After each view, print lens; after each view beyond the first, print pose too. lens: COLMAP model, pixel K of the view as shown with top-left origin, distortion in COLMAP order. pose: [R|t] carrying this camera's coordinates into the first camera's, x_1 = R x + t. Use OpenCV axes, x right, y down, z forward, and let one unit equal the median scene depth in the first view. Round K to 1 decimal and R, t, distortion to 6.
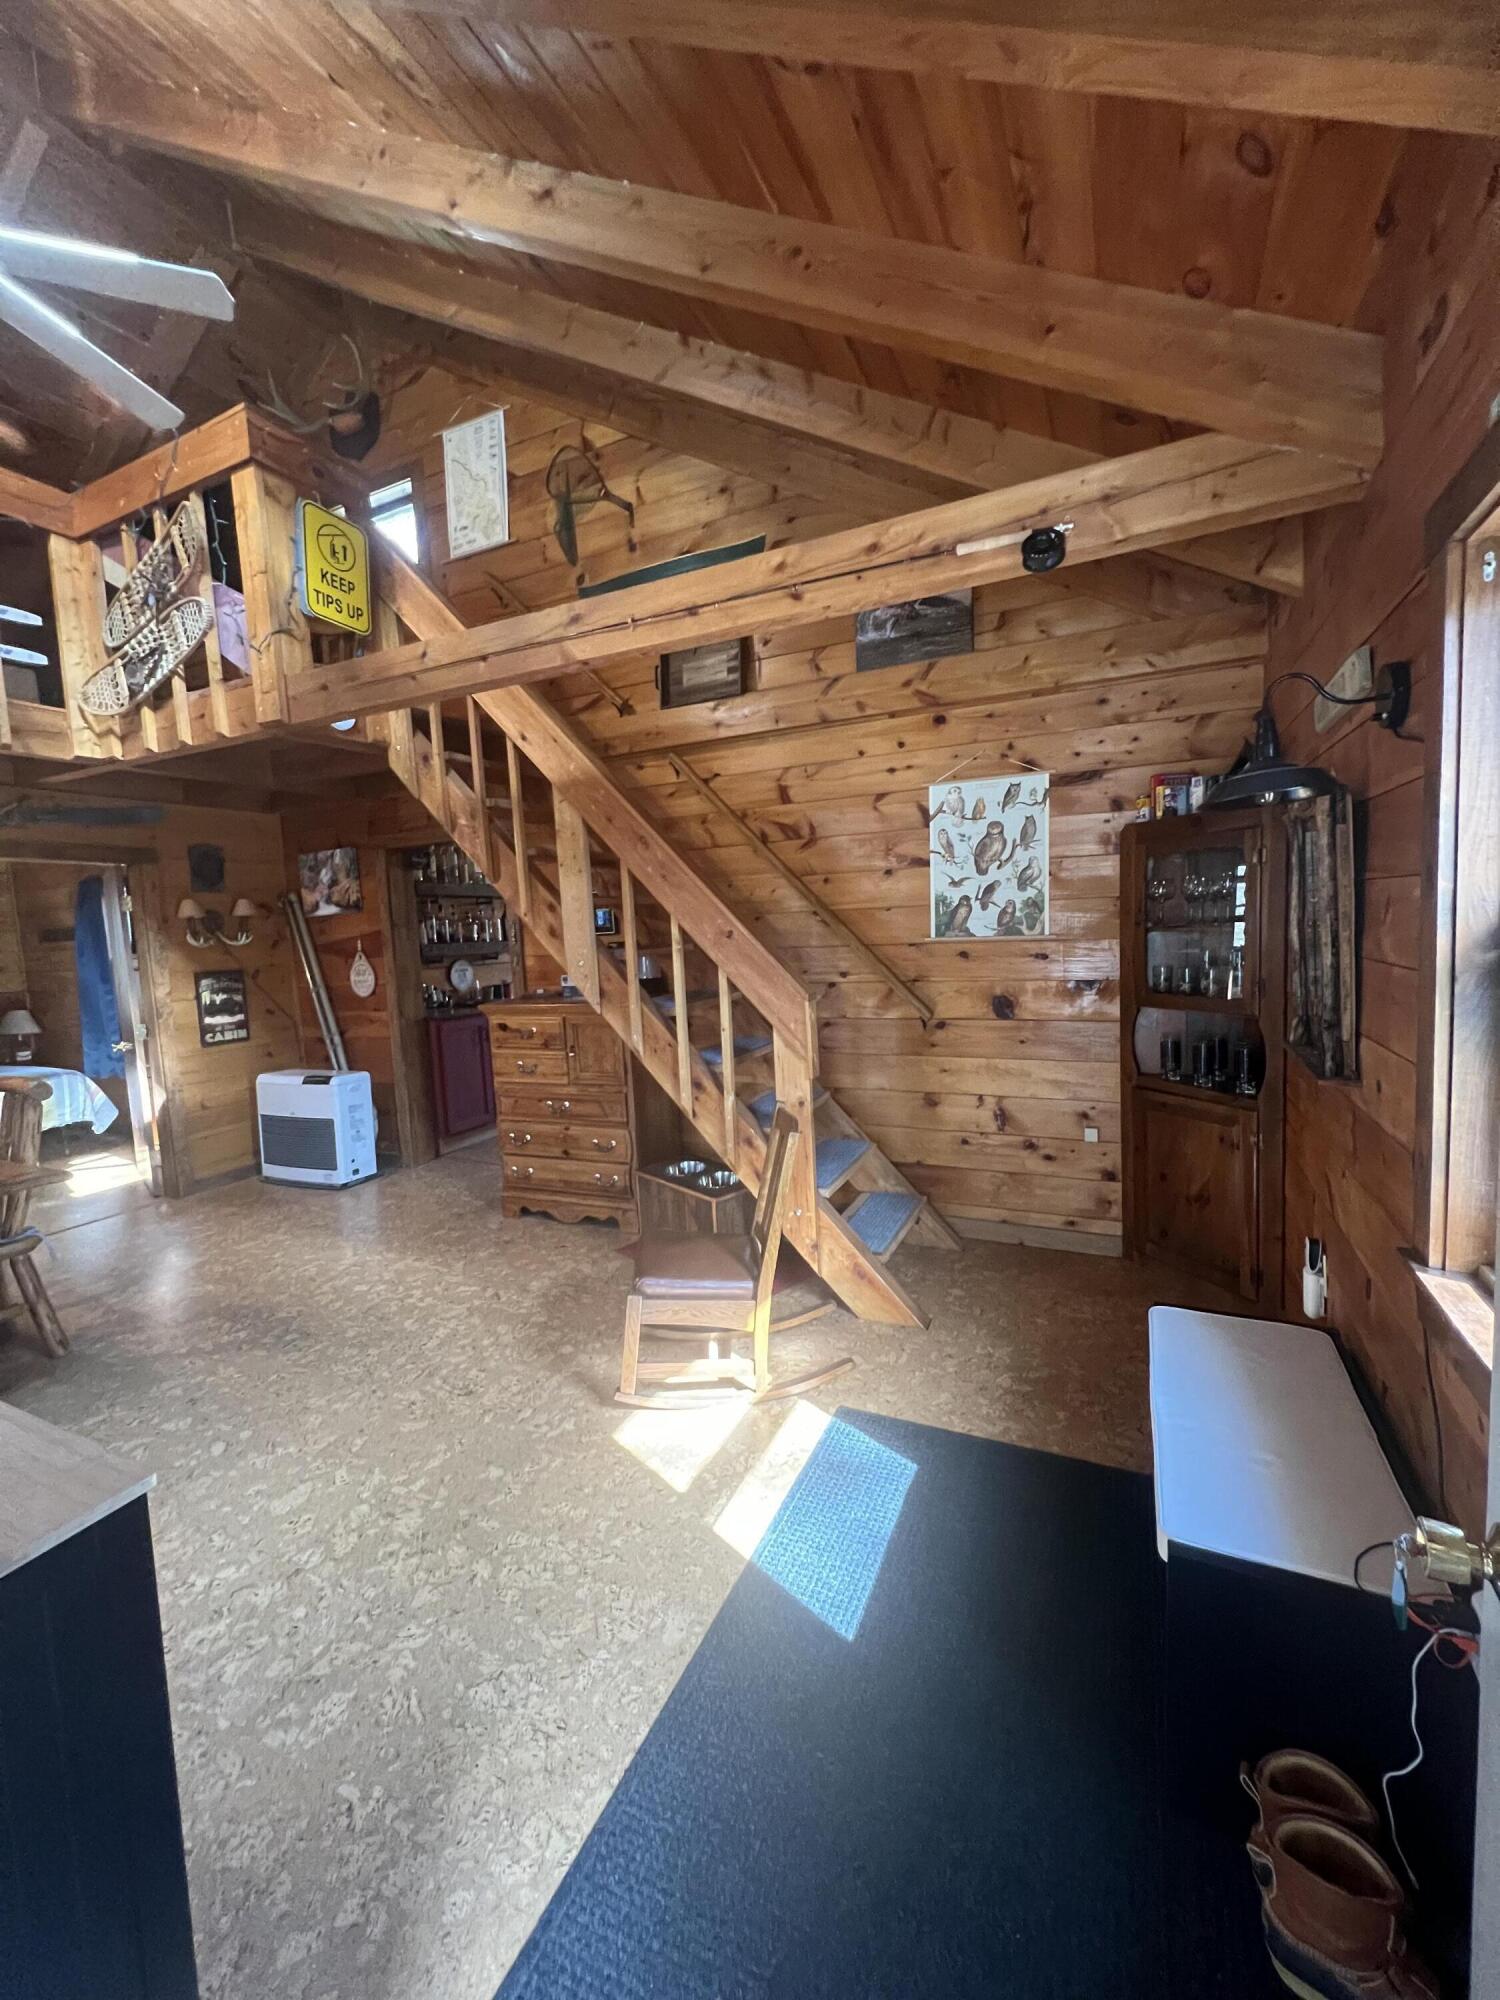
lens RADIAL K [[813.3, 0, 750.0], [0, 813.3, 1000.0], [0, 0, 1]] dist [-0.000037, -0.000104]
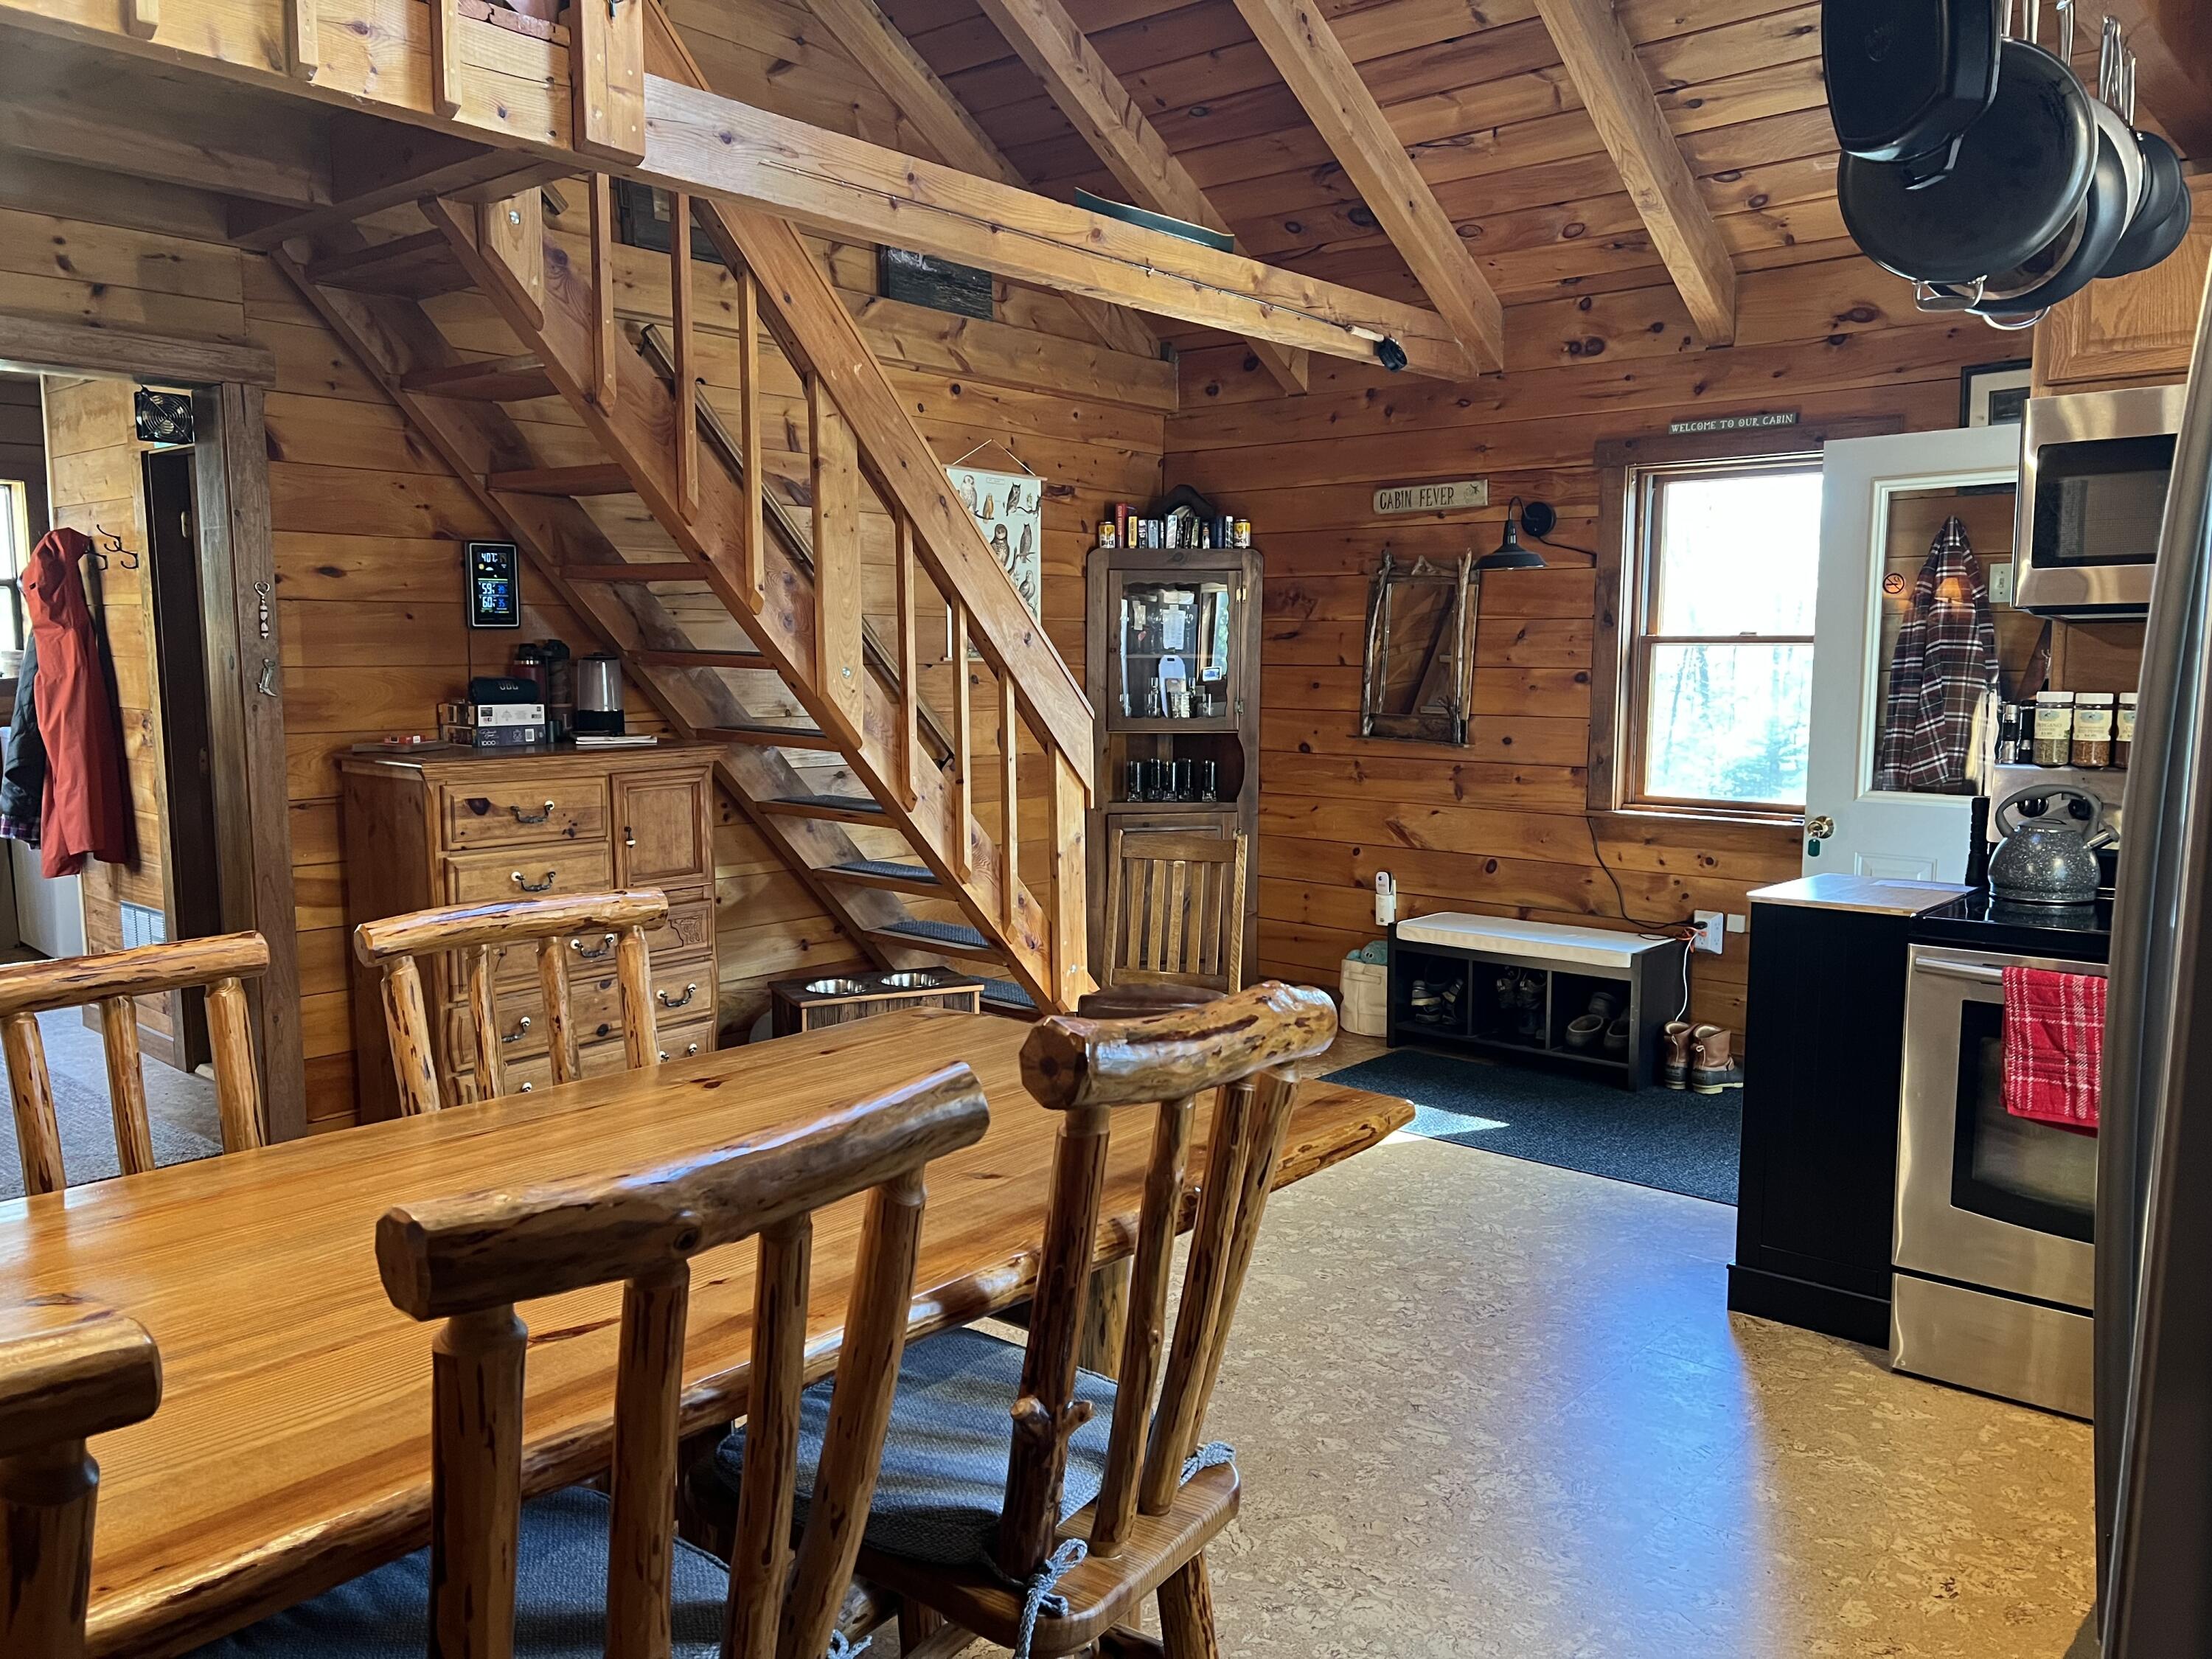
lens RADIAL K [[1684.4, 0, 1108.5], [0, 1684.4, 875.2], [0, 0, 1]] dist [0.017204, -0.004549]
pose [[0.258226, -0.079779, 0.962785, -1.403164], [0.079401, 0.994965, 0.061150, 0.050418], [-0.962816, 0.060656, 0.263260, 0.432257]]
